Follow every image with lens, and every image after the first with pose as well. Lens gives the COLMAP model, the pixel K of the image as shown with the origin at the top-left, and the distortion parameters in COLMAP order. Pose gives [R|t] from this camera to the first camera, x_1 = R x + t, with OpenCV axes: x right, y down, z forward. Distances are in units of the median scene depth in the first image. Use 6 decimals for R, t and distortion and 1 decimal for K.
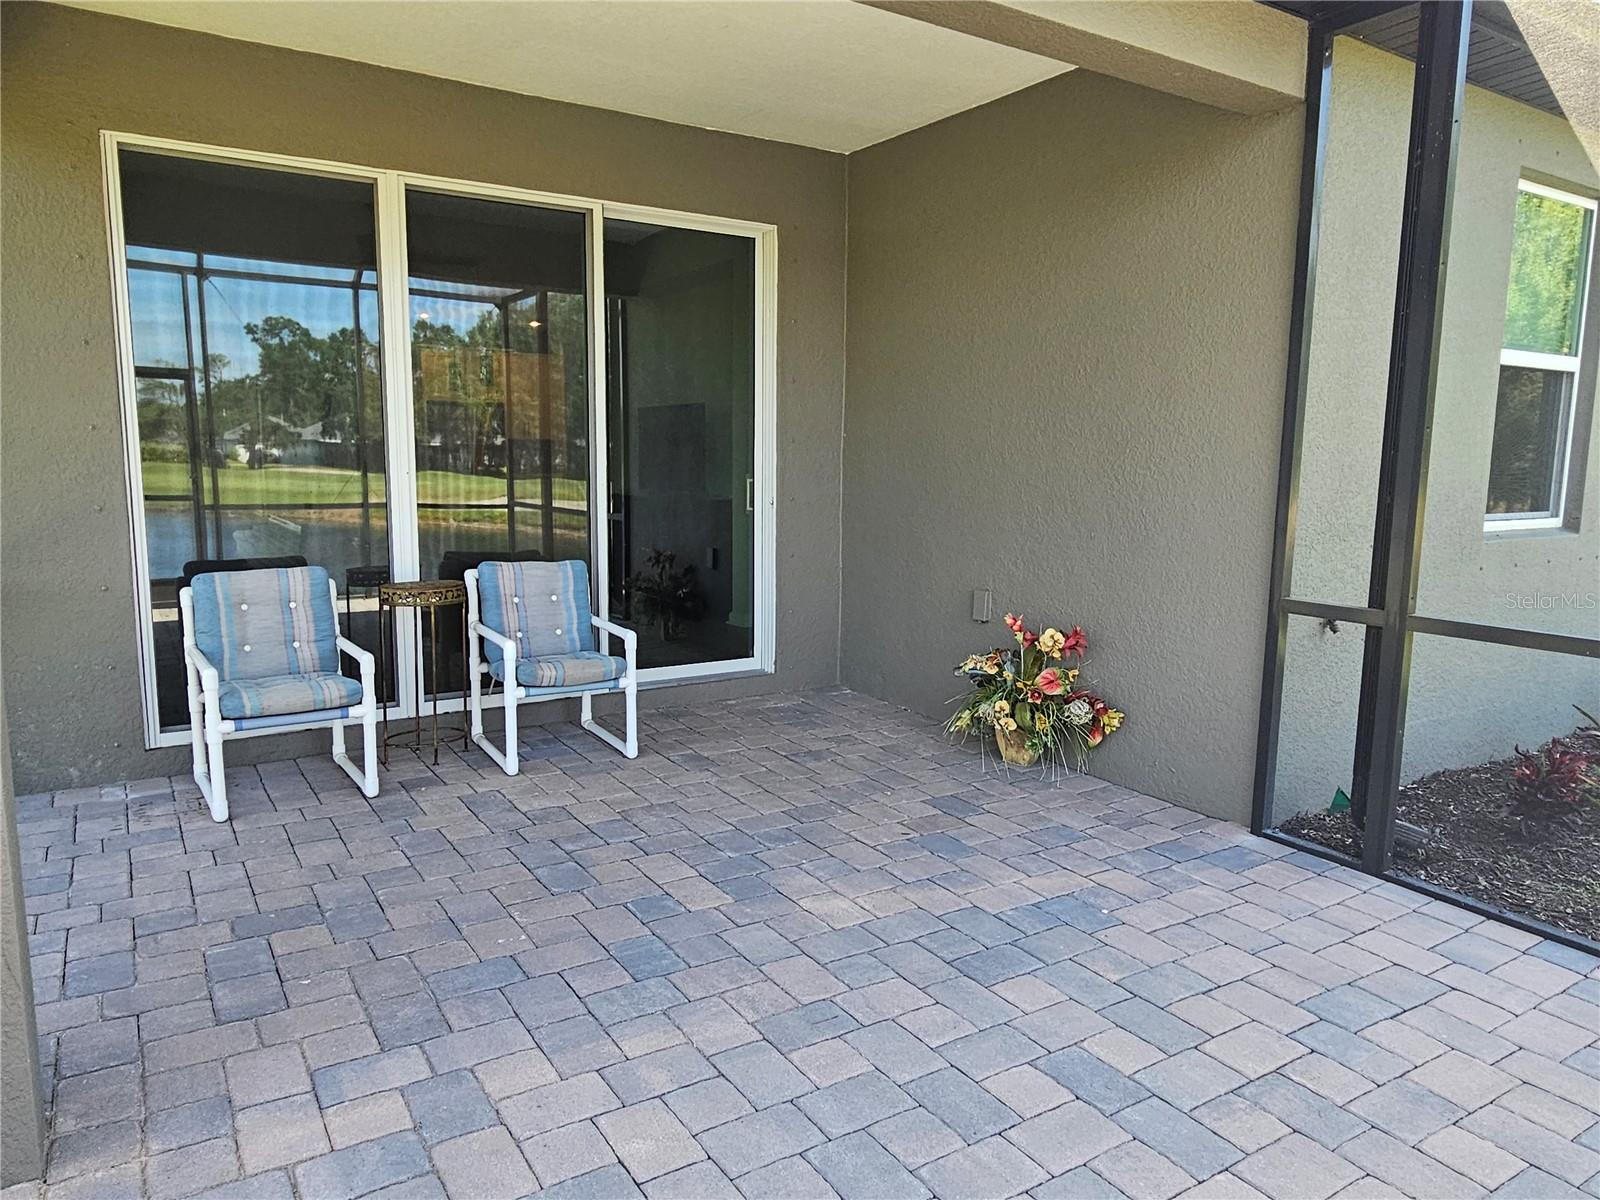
lens RADIAL K [[1078.4, 0, 794.2], [0, 1078.4, 603.5], [0, 0, 1]] dist [0.001756, -0.004091]
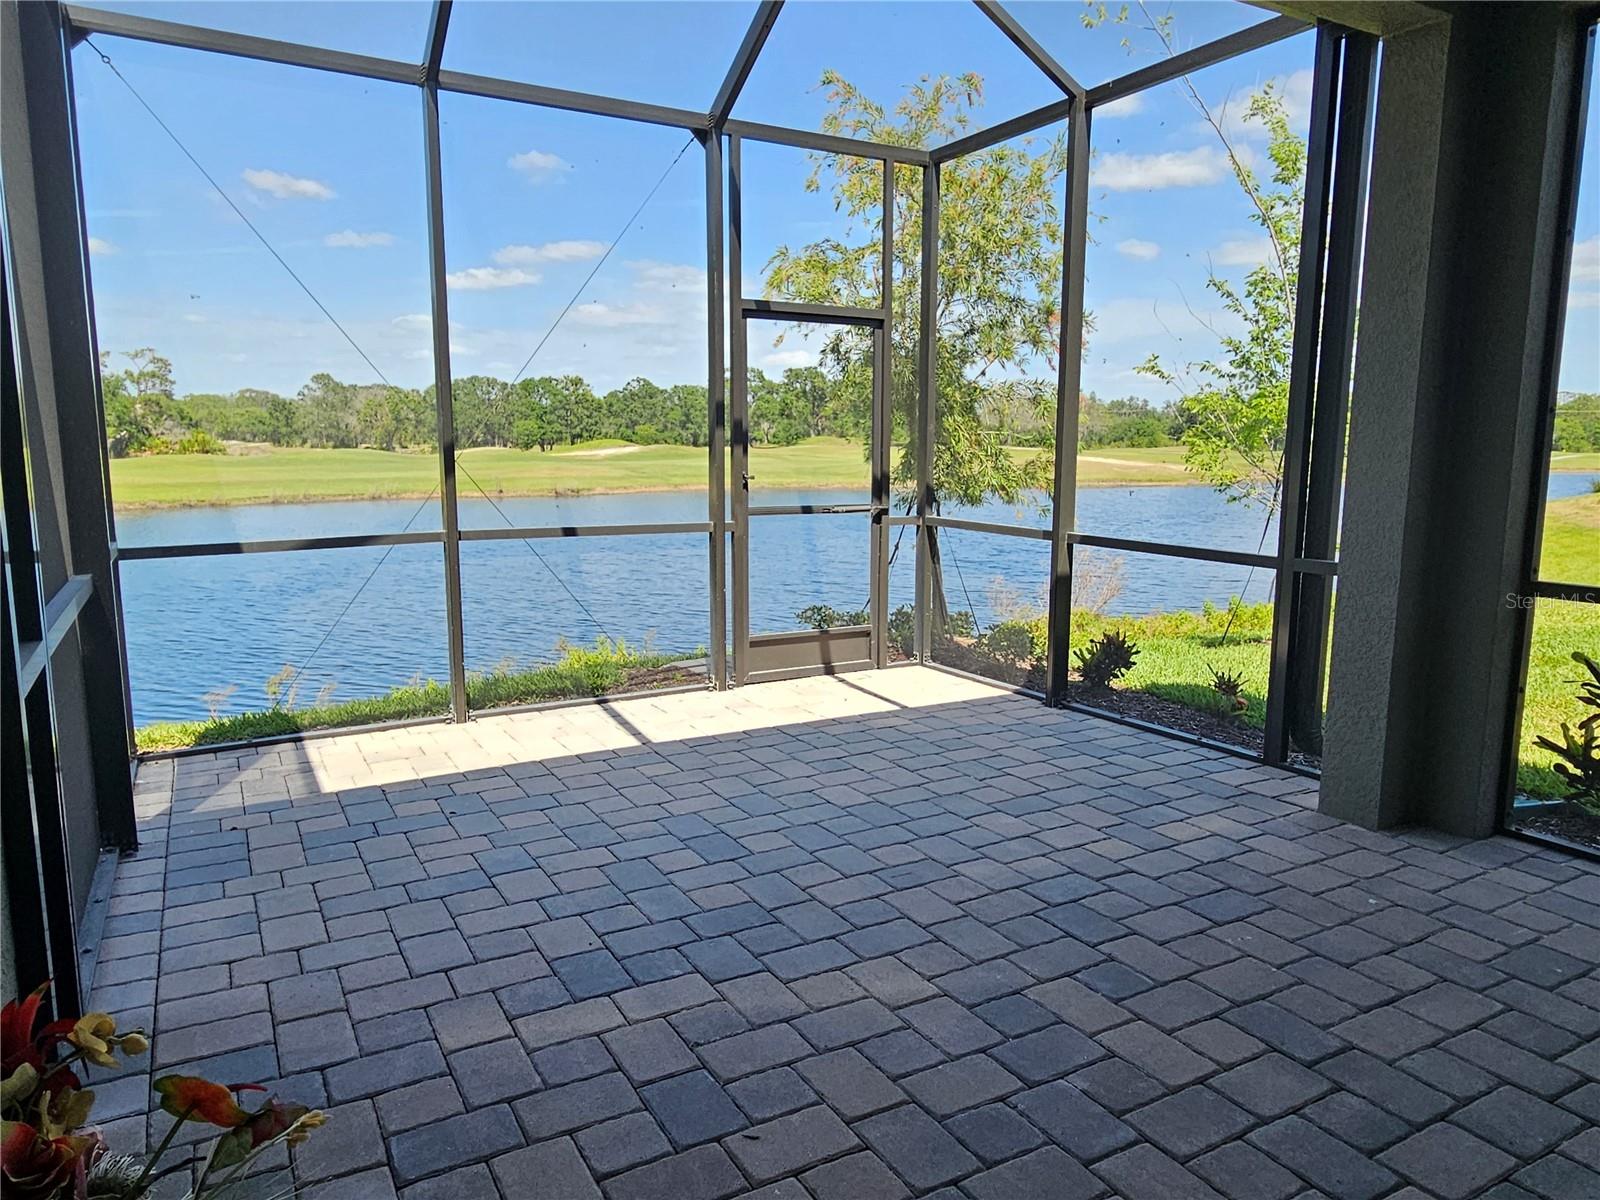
lens RADIAL K [[1078.4, 0, 806.7], [0, 1078.4, 599.6], [0, 0, 1]] dist [0.001756, -0.004091]
pose [[-0.998660, -0.025842, 0.044831, 0.057727], [-0.011992, 0.958364, 0.285297, -0.170807], [-0.050337, 0.284378, -0.957390, 1.334979]]
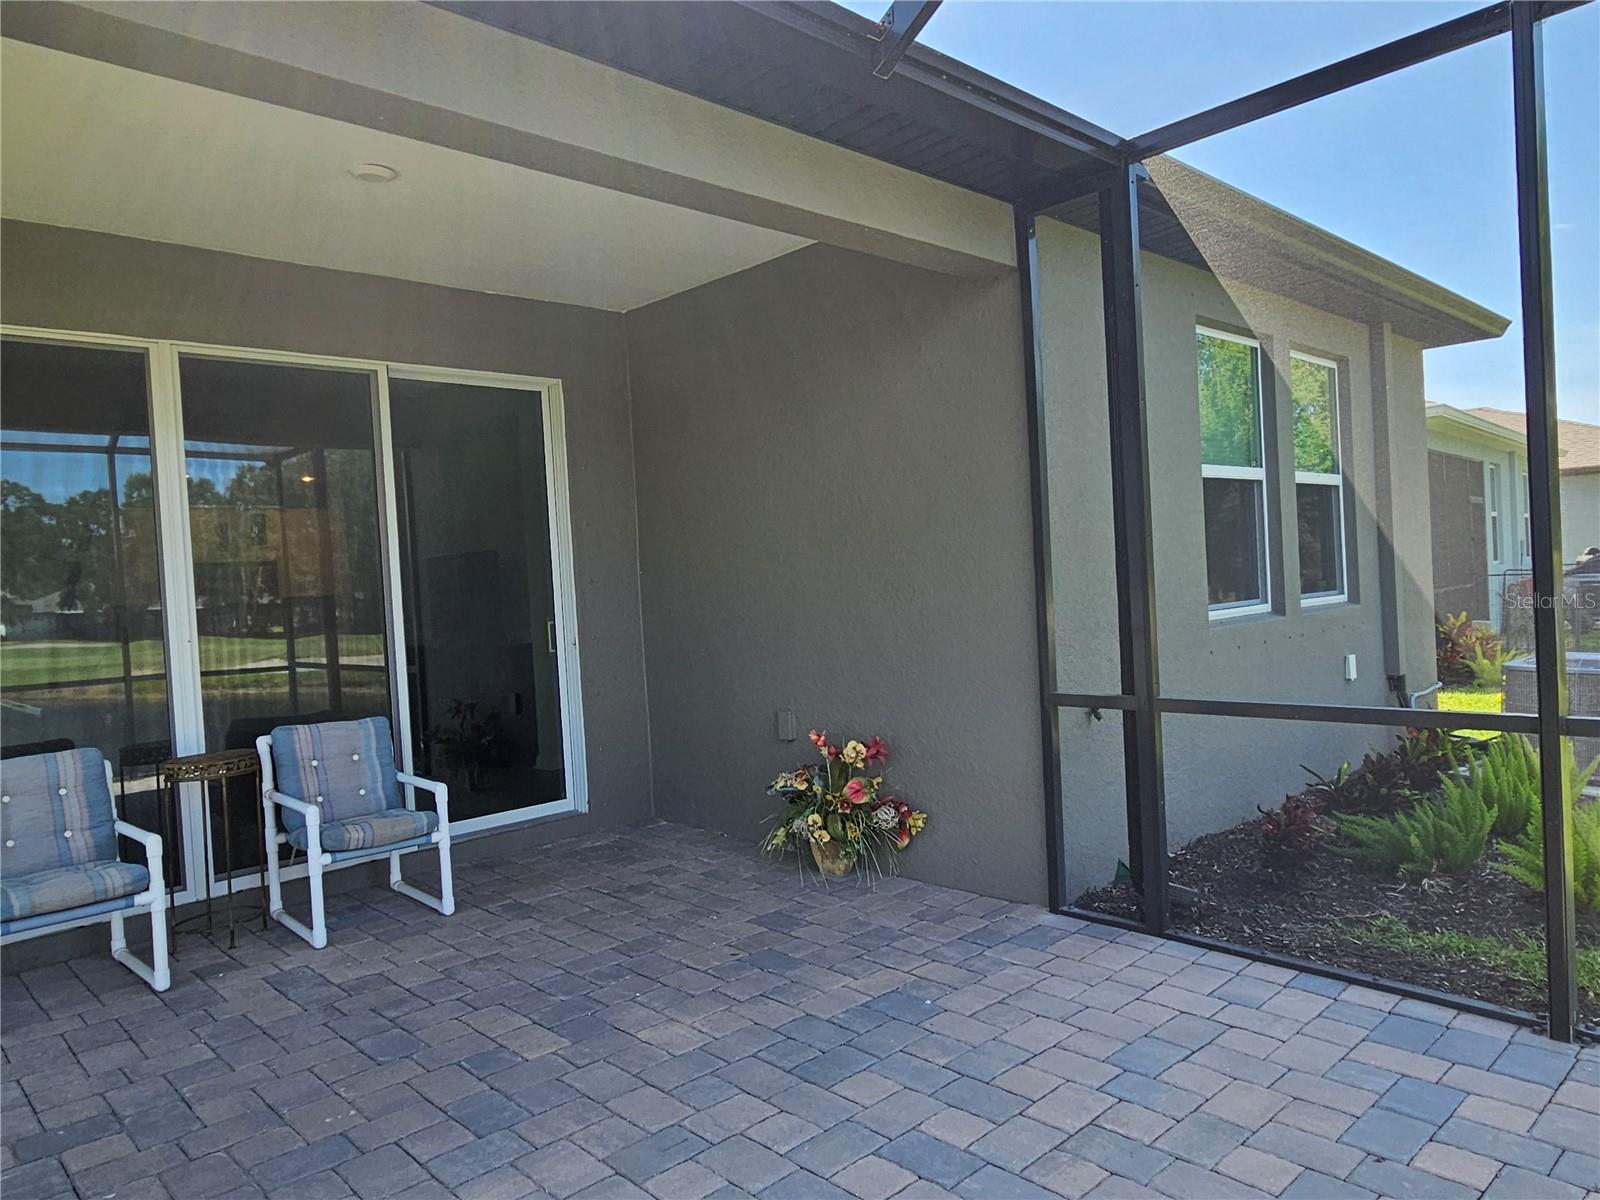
lens RADIAL K [[1078.4, 0, 799.0], [0, 1078.4, 598.3], [0, 0, 1]] dist [0.001756, -0.004091]
pose [[0.978457, -0.068704, 0.194683, -0.012779], [0.092453, 0.988979, -0.115645, 0.003202], [-0.184592, 0.131152, 0.974025, -0.050972]]
